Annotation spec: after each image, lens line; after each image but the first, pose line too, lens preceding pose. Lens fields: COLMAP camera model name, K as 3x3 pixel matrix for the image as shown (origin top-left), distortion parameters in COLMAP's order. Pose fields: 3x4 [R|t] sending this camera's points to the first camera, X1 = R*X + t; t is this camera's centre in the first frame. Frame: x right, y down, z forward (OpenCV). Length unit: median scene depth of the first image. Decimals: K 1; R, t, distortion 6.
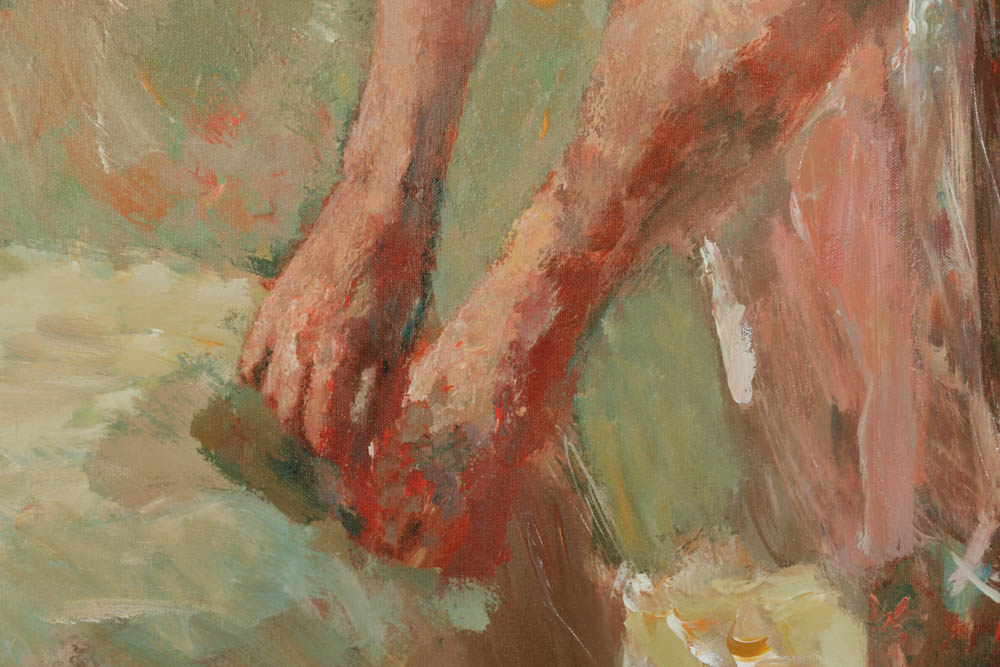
lens RADIAL K [[5958.1, 0, 495.7], [0, 5958.1, 333.2], [0, 0, 1]] dist [2.147013, 0.000000]
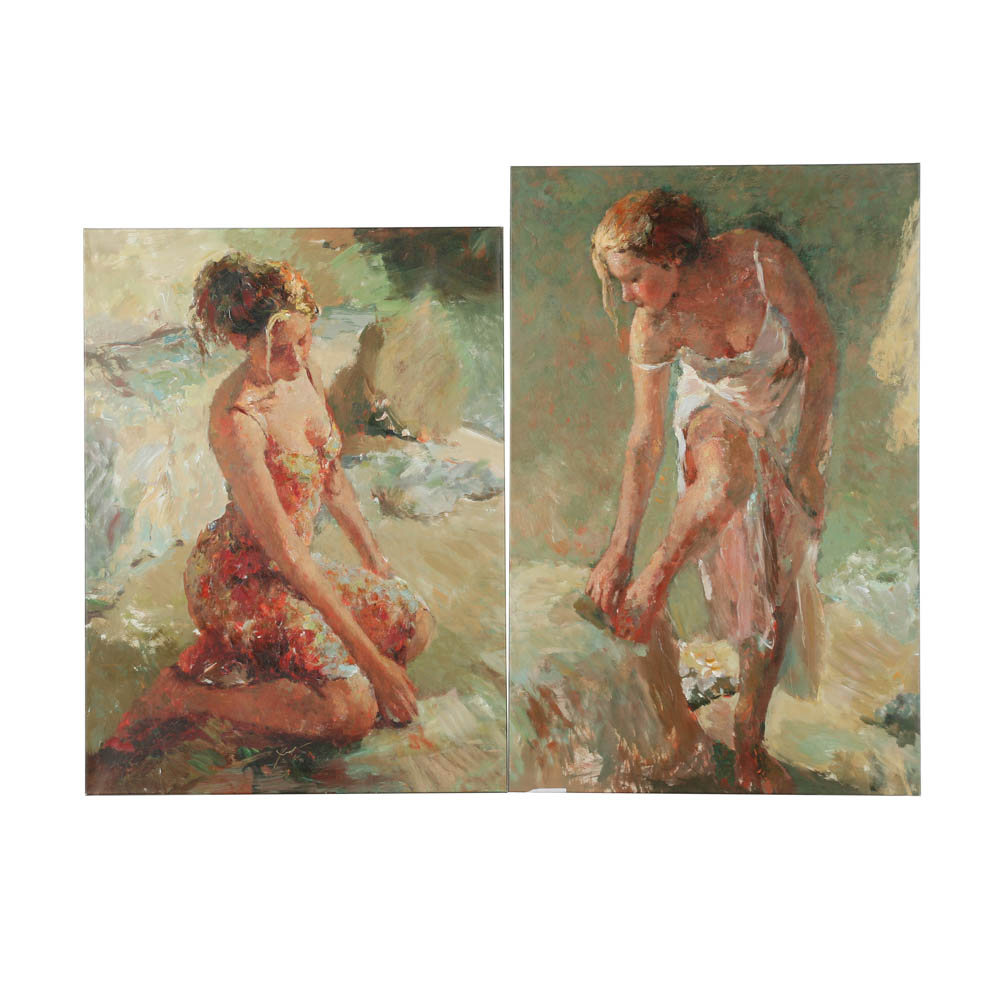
lens RADIAL K [[2760.9, 0, 498.1], [0, 2760.9, 492.8], [0, 0, 1]] dist [0.088797, 0.000000]
pose [[0.998636, 0.001914, -0.052171, -0.004115], [-0.005347, 0.997823, -0.065734, 0.063607], [0.051931, 0.065924, 0.996472, -0.889198]]
